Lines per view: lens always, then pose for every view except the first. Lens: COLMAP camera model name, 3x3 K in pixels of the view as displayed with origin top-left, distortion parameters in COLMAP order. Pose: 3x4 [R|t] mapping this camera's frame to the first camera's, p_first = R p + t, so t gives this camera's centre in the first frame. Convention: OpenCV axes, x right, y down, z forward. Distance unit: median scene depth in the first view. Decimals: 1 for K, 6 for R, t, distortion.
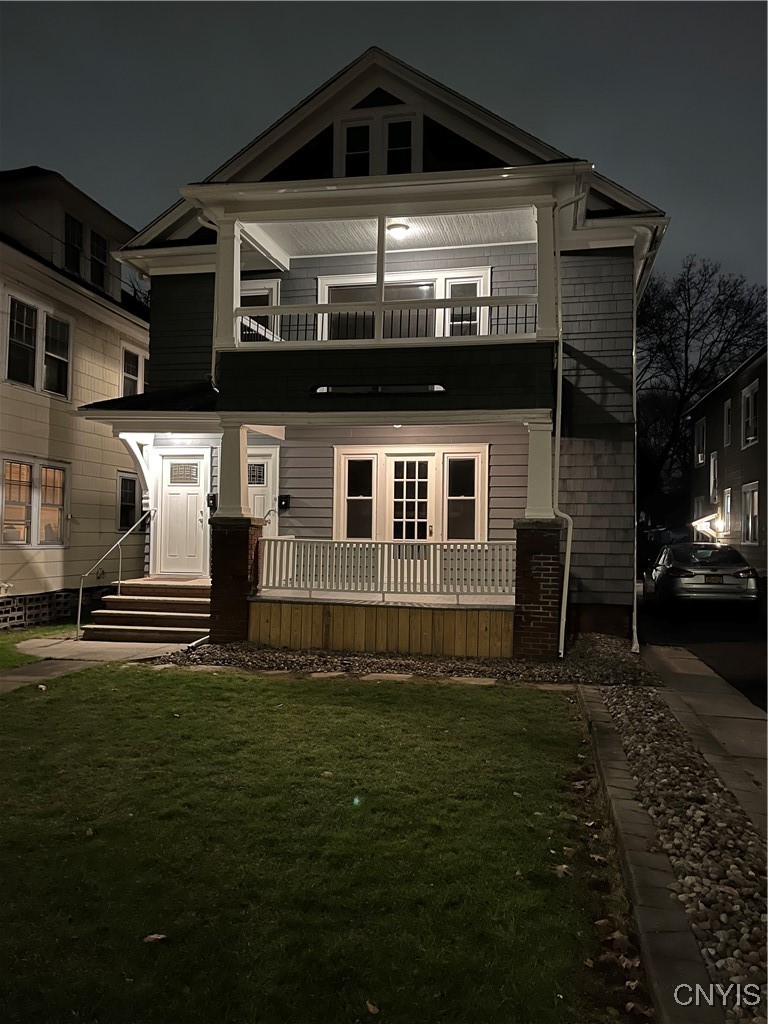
lens RADIAL K [[774.5, 0, 388.7], [0, 774.5, 512.2], [0, 0, 1]] dist [0.063993, -0.089259]
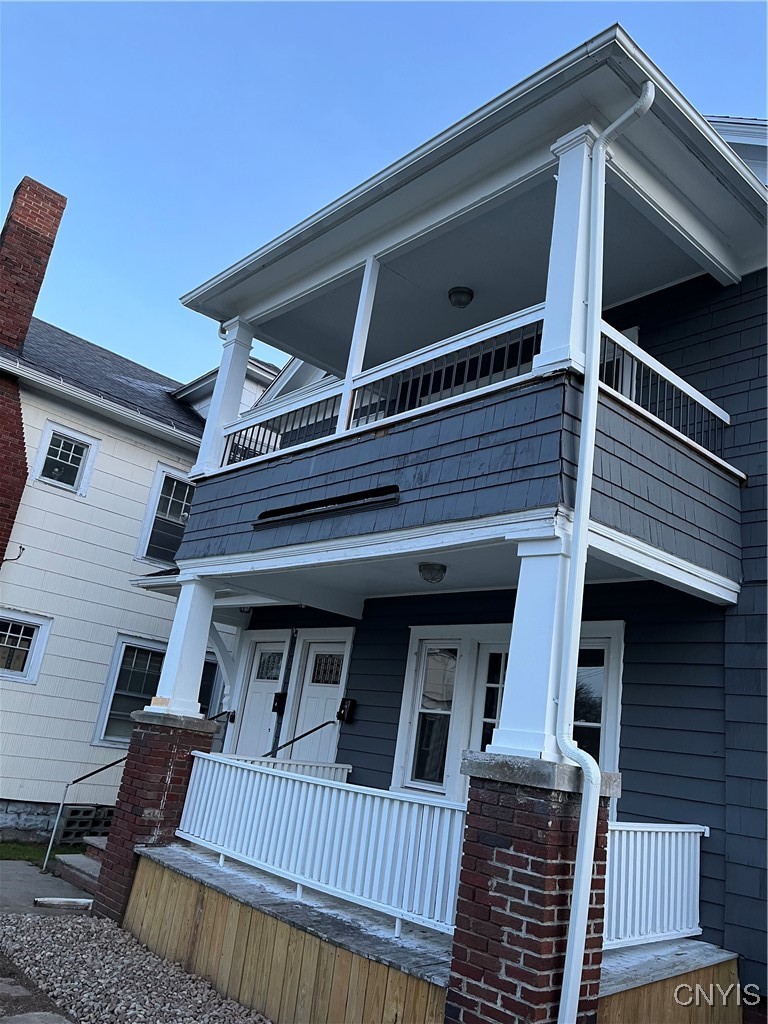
lens RADIAL K [[774.5, 0, 383.3], [0, 774.5, 511.9], [0, 0, 1]] dist [0.063993, -0.089259]
pose [[0.816986, -0.074816, -0.571783, 0.386330], [-0.103843, 0.956251, -0.273498, 0.004203], [0.567230, 0.282819, 0.773475, 0.592319]]
